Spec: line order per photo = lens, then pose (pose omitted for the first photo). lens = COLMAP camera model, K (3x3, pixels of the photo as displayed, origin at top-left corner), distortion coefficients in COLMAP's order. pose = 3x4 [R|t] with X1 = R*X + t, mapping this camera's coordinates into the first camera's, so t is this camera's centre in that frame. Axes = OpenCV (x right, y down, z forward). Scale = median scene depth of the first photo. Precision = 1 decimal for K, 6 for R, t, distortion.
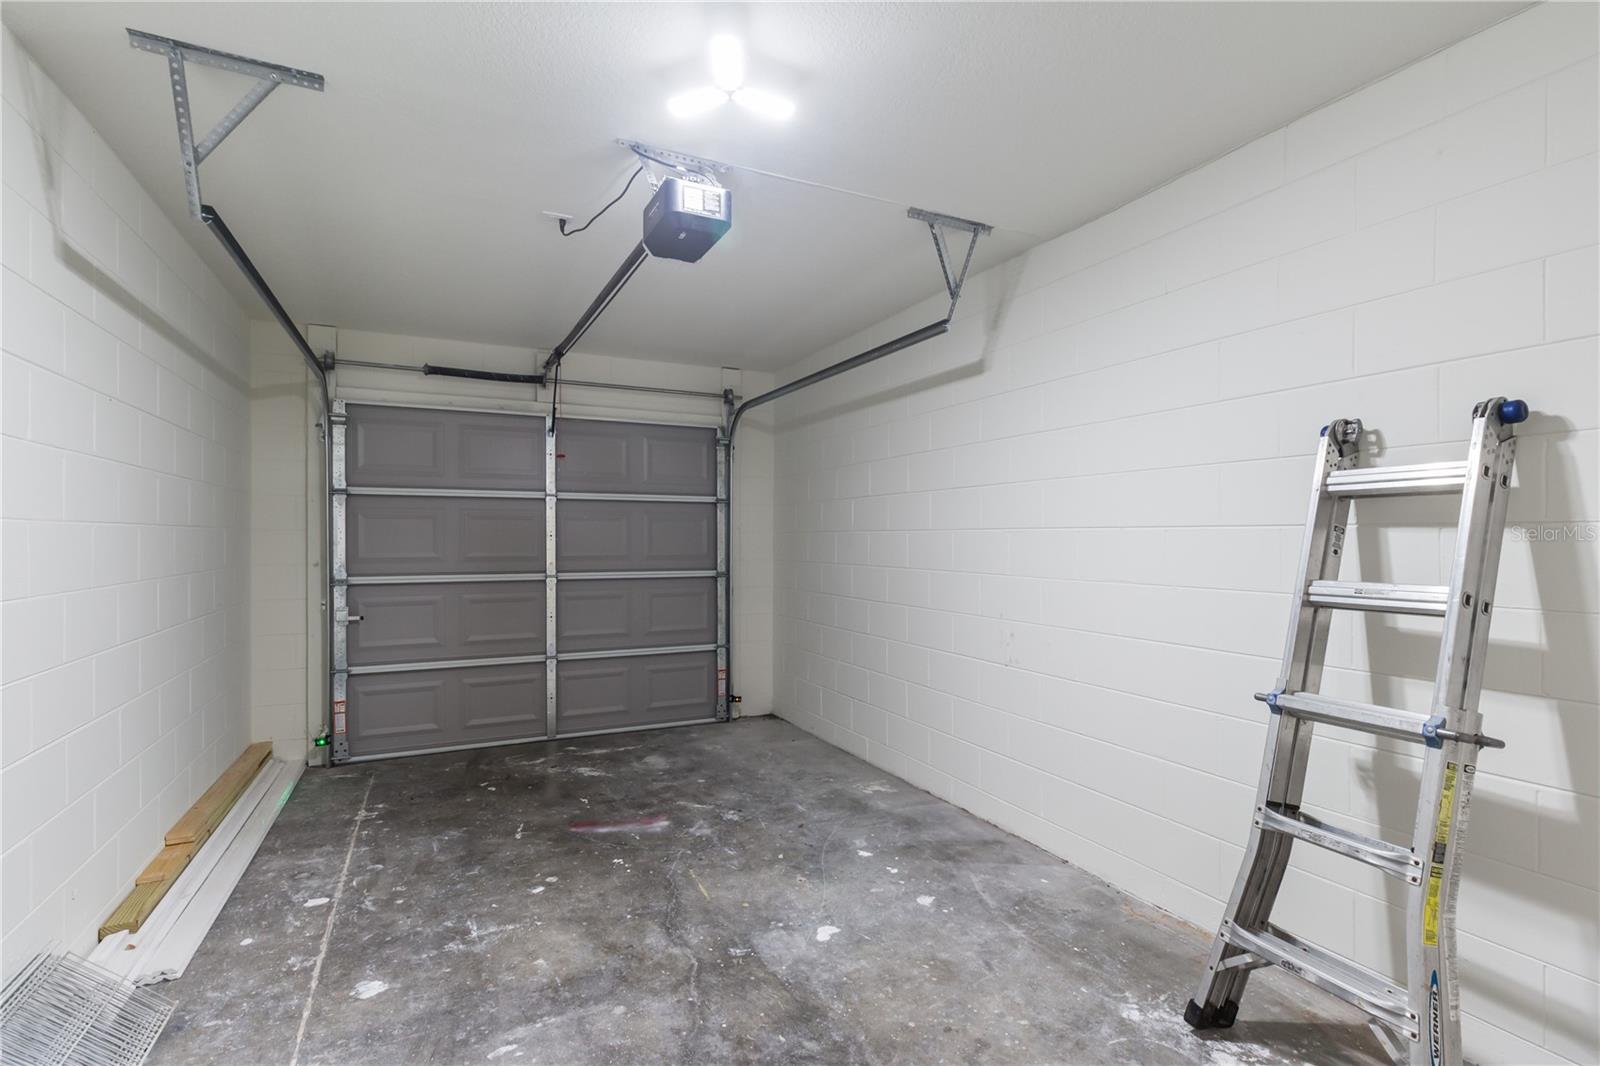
lens RADIAL K [[748.1, 0, 798.4], [0, 748.1, 534.3], [0, 0, 1]] dist [0.002159, 0.002644]
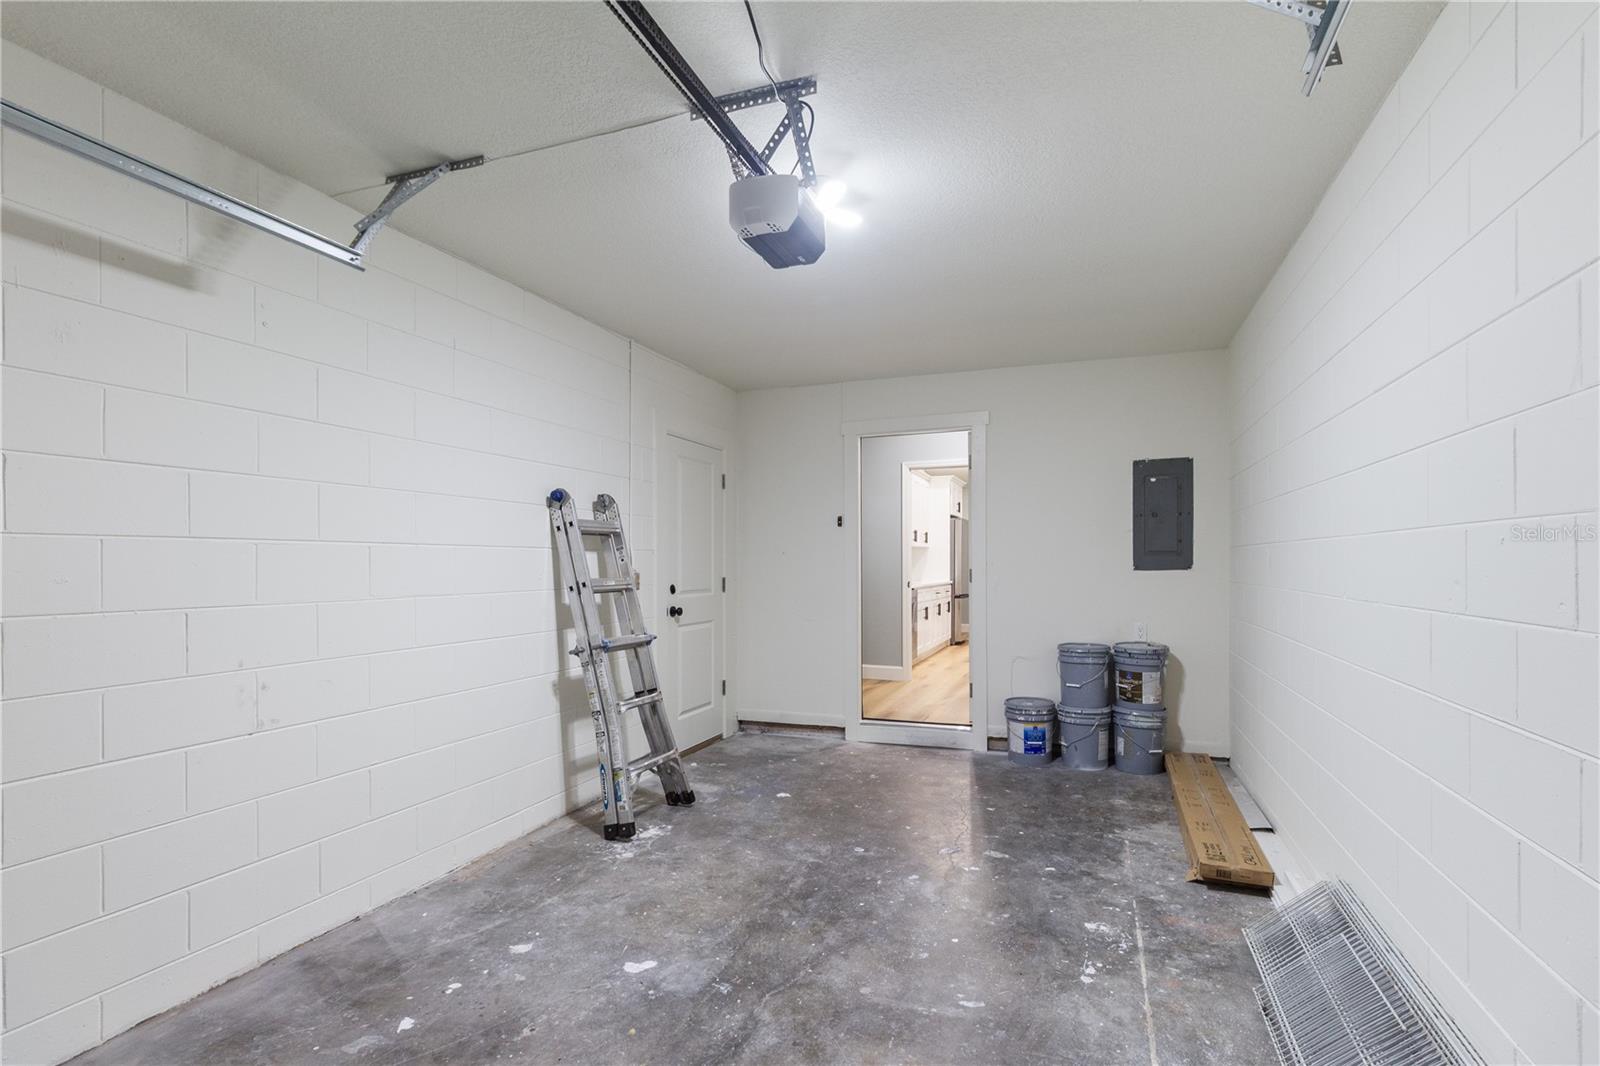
lens RADIAL K [[748.1, 0, 800.5], [0, 748.1, 549.4], [0, 0, 1]] dist [0.002159, 0.002644]
pose [[-0.677498, 0.013736, 0.735396, -0.885905], [-0.002805, 0.999770, -0.021258, 0.023008], [-0.735519, -0.016465, -0.677304, 1.642929]]
